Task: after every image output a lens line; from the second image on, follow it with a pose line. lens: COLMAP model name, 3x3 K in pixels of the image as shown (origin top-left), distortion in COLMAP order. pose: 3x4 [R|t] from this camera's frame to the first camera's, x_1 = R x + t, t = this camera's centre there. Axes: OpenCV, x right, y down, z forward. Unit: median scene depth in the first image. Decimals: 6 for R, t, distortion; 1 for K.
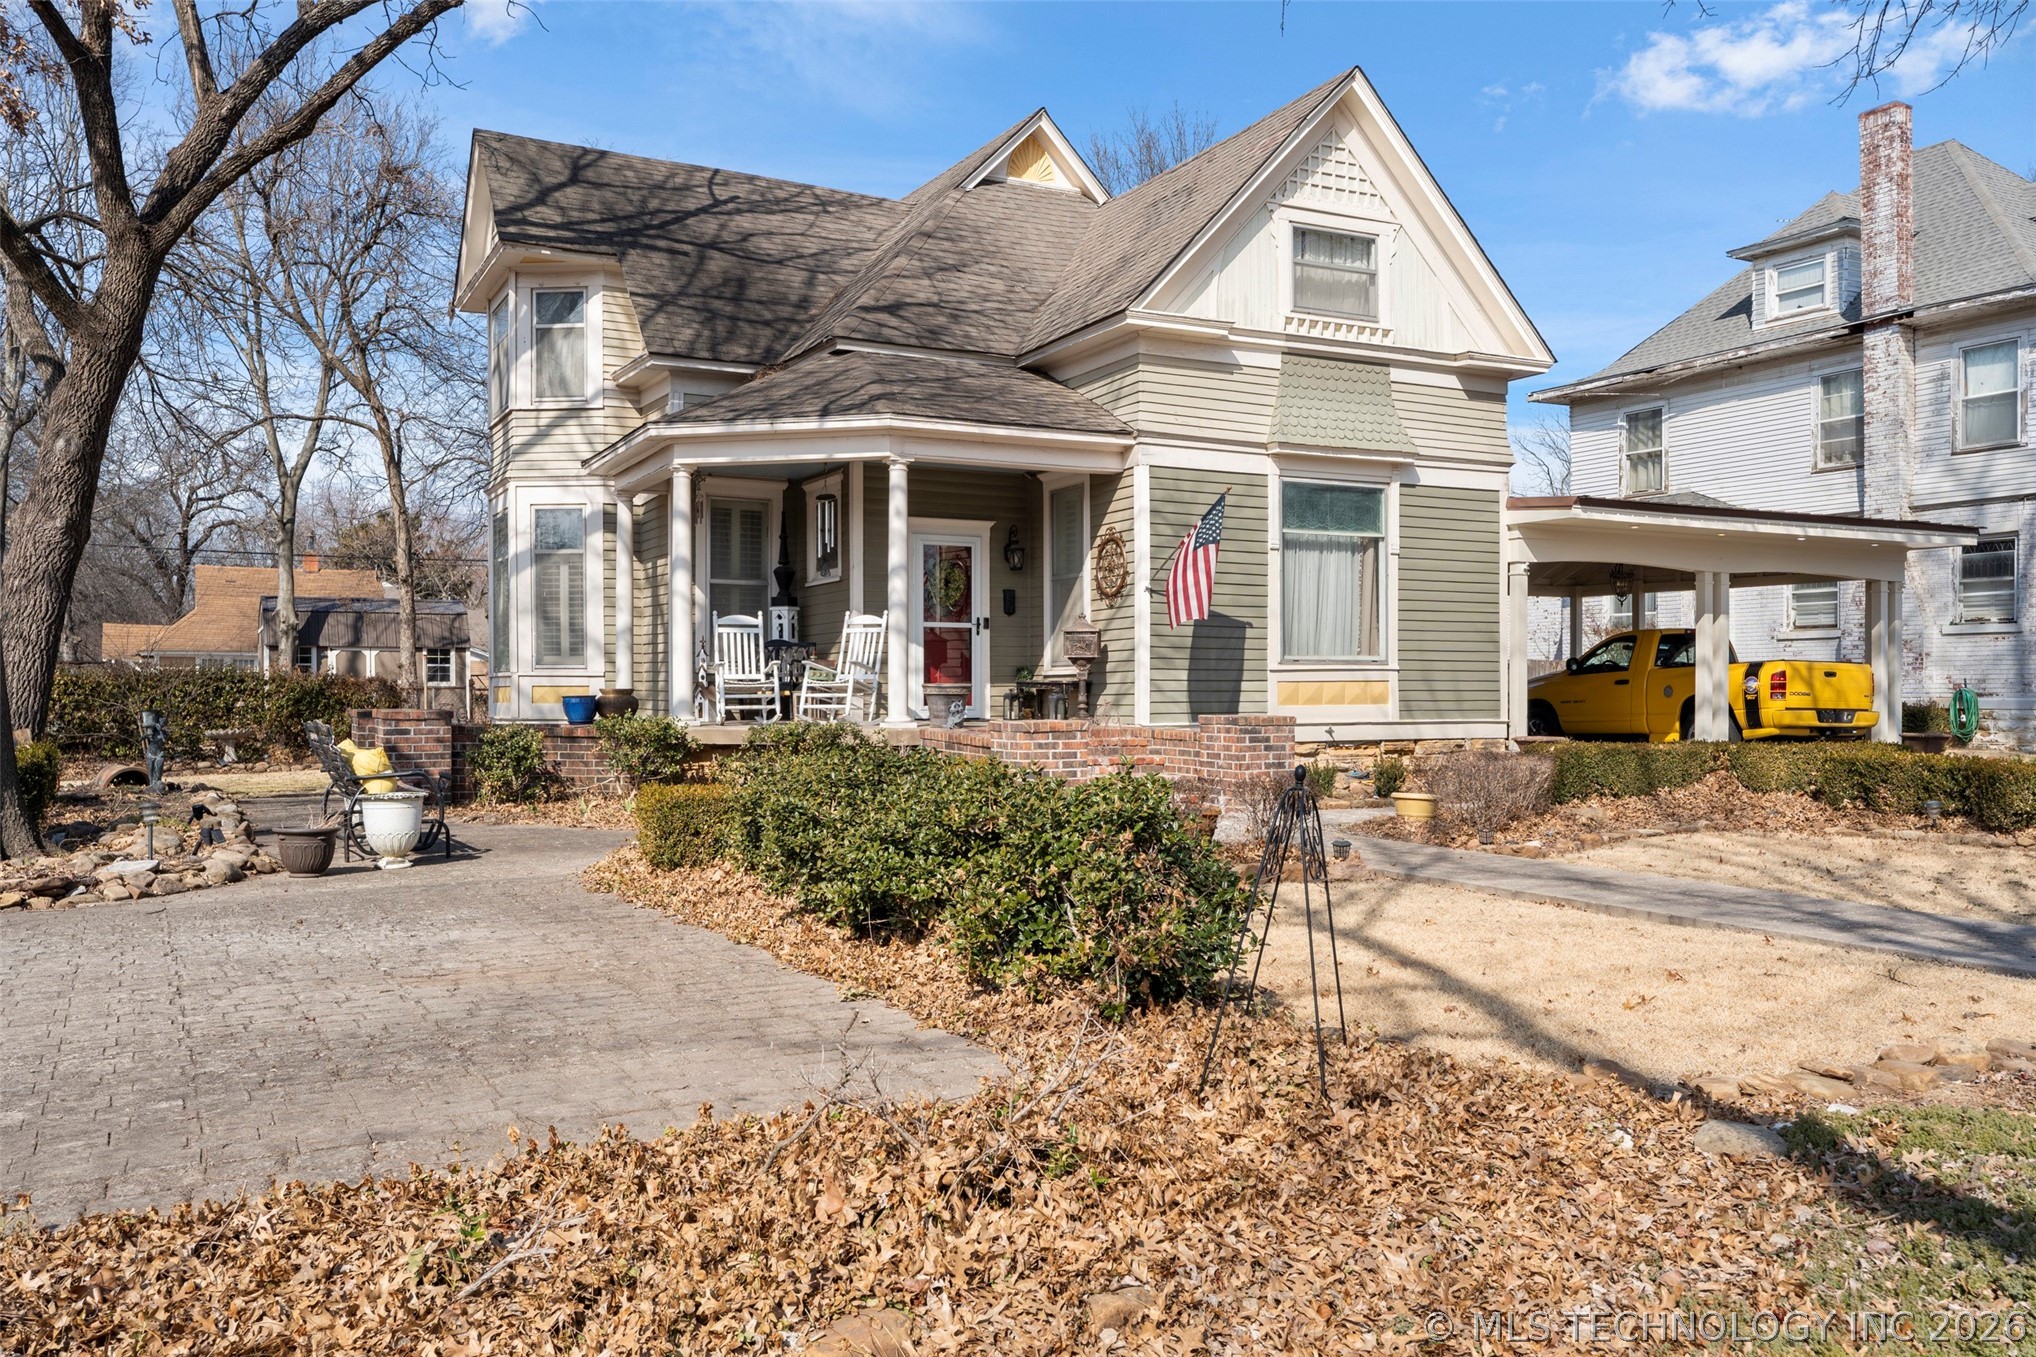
lens RADIAL K [[1643.4, 0, 1012.8], [0, 1643.4, 706.8], [0, 0, 1]] dist [0.002681, 0.011797]
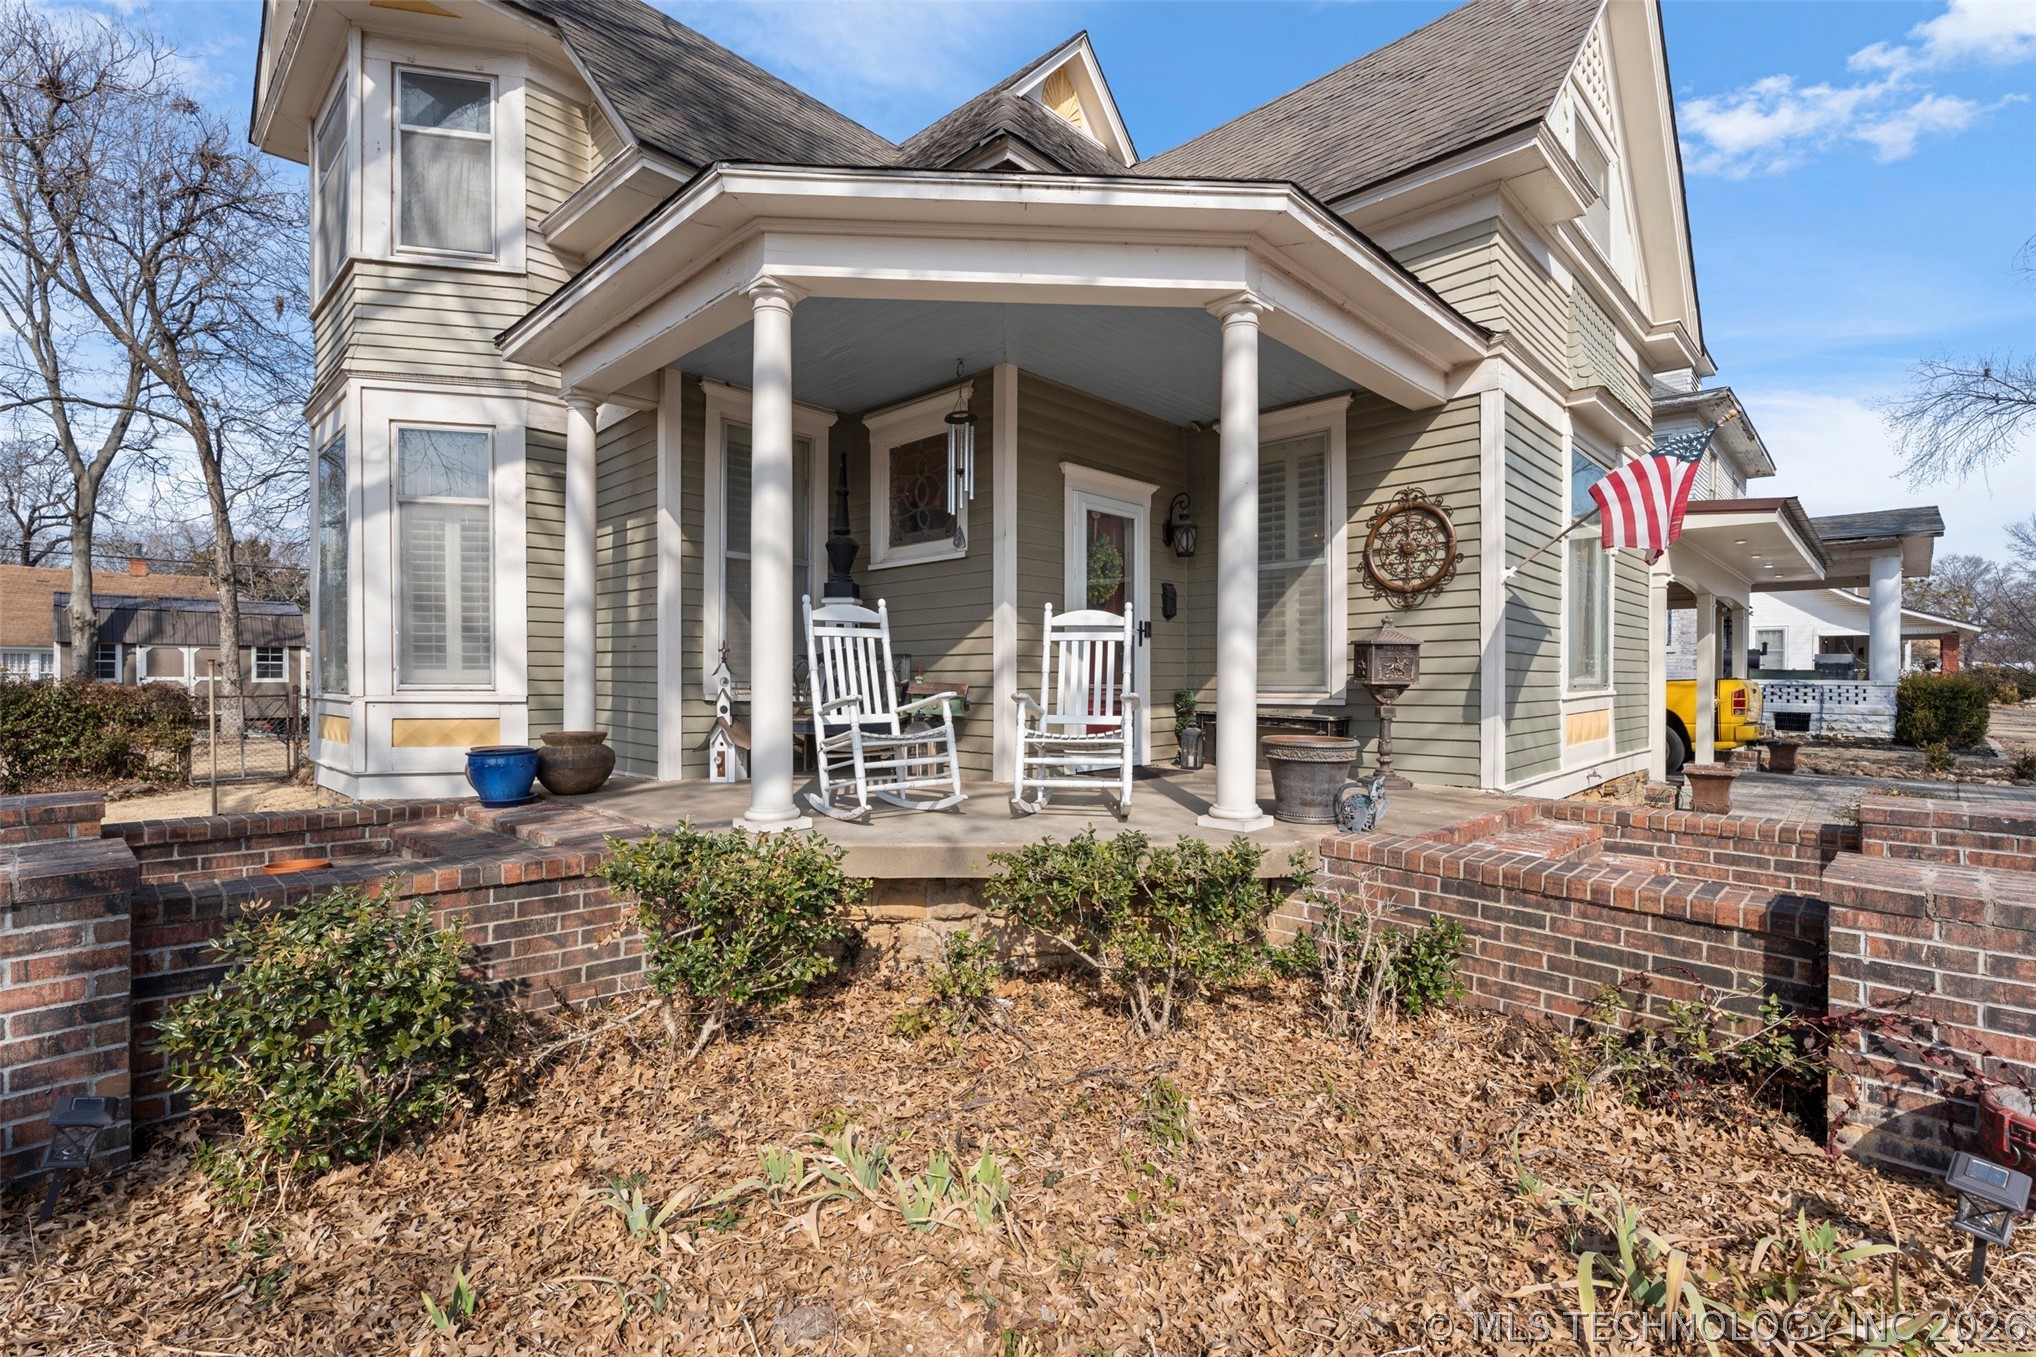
lens RADIAL K [[919.5, 0, 1018.0], [0, 919.5, 678.5], [0, 0, 1]] dist [0.000400, -0.000517]
pose [[0.945143, 0.002379, 0.326647, -0.197661], [-0.000536, 0.999983, -0.005734, -0.027317], [-0.326655, 0.005245, 0.945129, 0.645973]]
